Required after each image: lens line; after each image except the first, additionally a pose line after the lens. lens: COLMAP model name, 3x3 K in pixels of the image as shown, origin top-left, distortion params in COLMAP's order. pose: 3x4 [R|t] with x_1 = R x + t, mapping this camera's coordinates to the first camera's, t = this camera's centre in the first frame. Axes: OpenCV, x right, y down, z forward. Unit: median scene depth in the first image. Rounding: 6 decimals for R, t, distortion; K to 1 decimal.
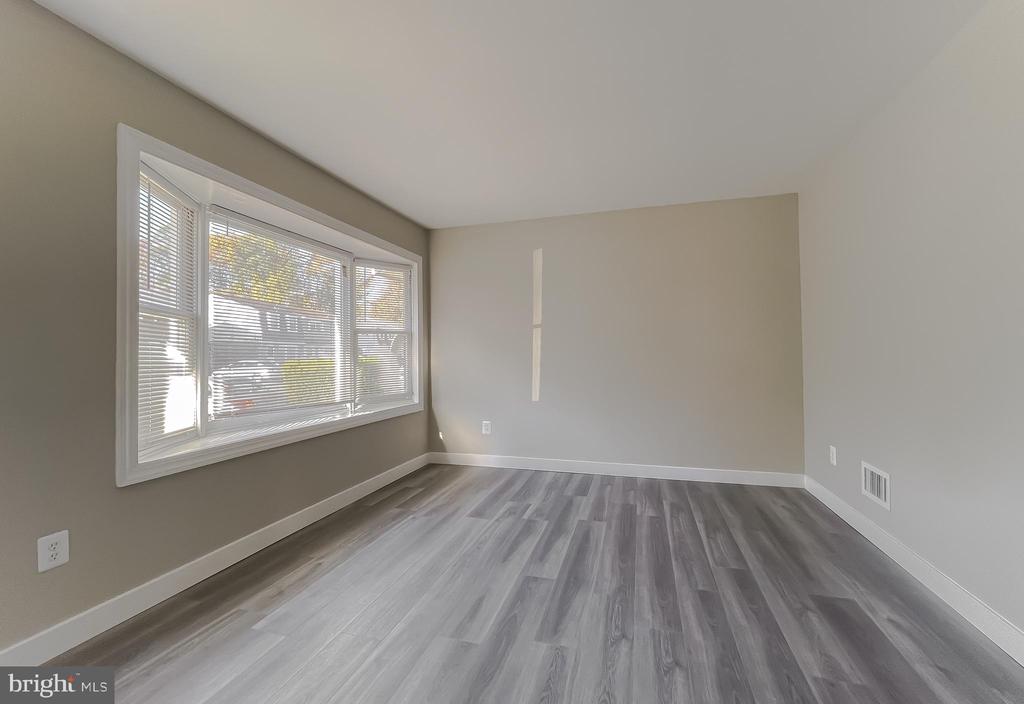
lens RADIAL K [[421.8, 0, 514.0], [0, 421.8, 347.0], [0, 0, 1]] dist [0.002450, 0.001902]
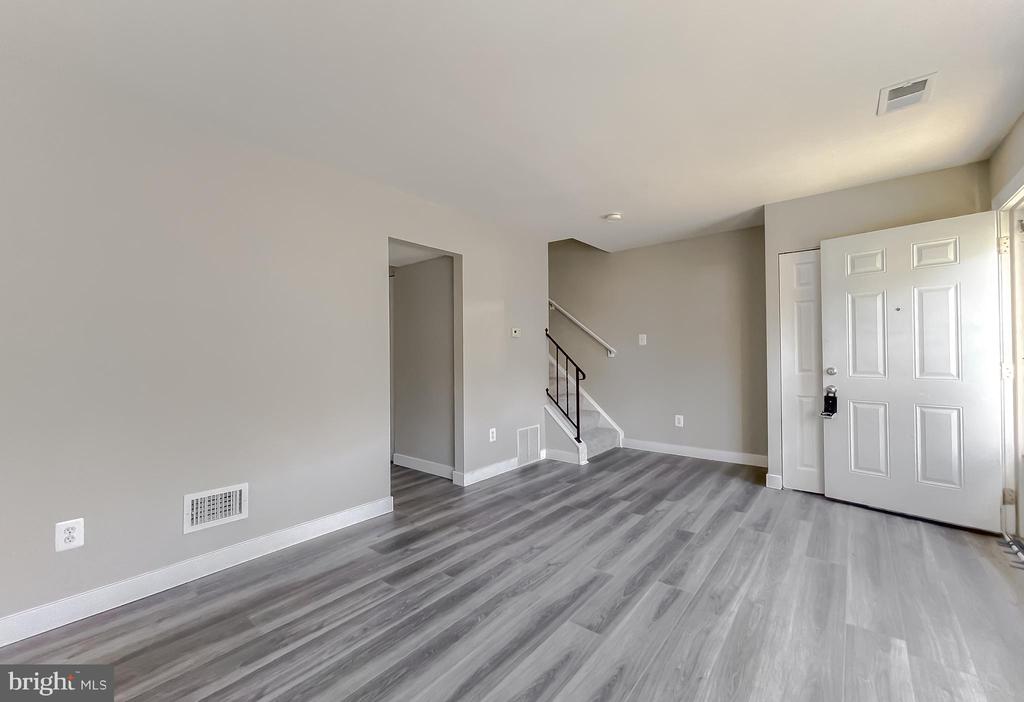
lens RADIAL K [[421.0, 0, 512.4], [0, 421.0, 353.4], [0, 0, 1]] dist [0.015854, -0.000328]
pose [[-0.921683, 0.015324, 0.387641, -0.122615], [0.007615, 0.999742, -0.021416, 0.006917], [-0.387869, -0.016787, -0.921562, 1.574202]]
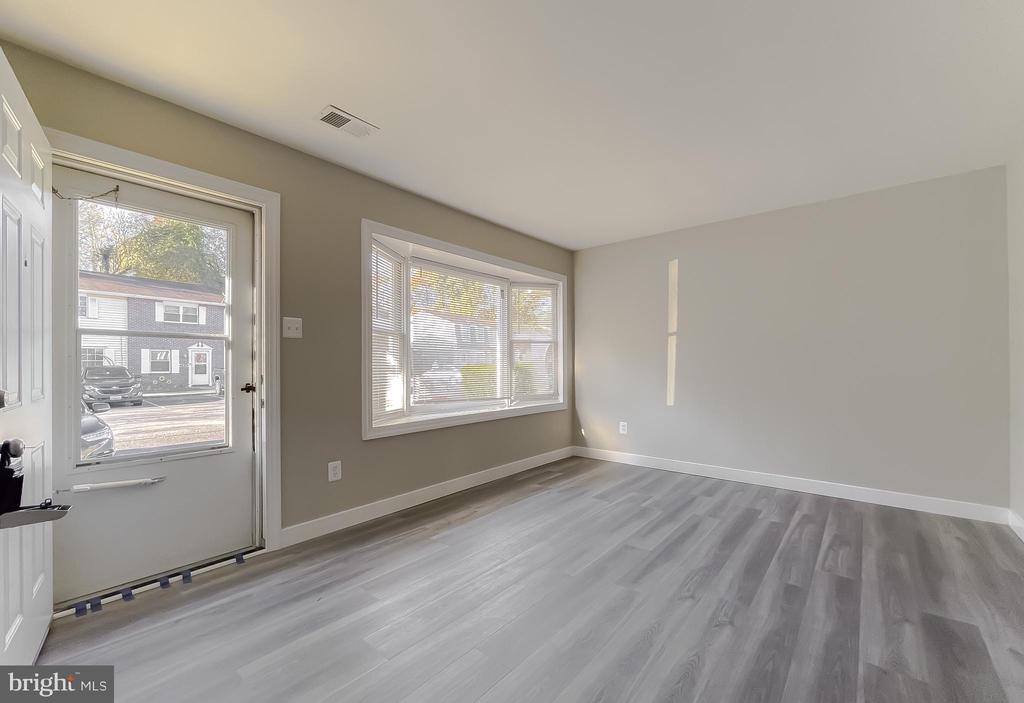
lens RADIAL K [[421.0, 0, 515.4], [0, 421.0, 358.3], [0, 0, 1]] dist [0.015854, -0.000328]
pose [[0.919075, 0.000813, -0.394083, 0.183075], [0.003483, 0.999942, 0.010184, -0.002082], [0.394068, -0.010733, 0.919019, -0.193757]]
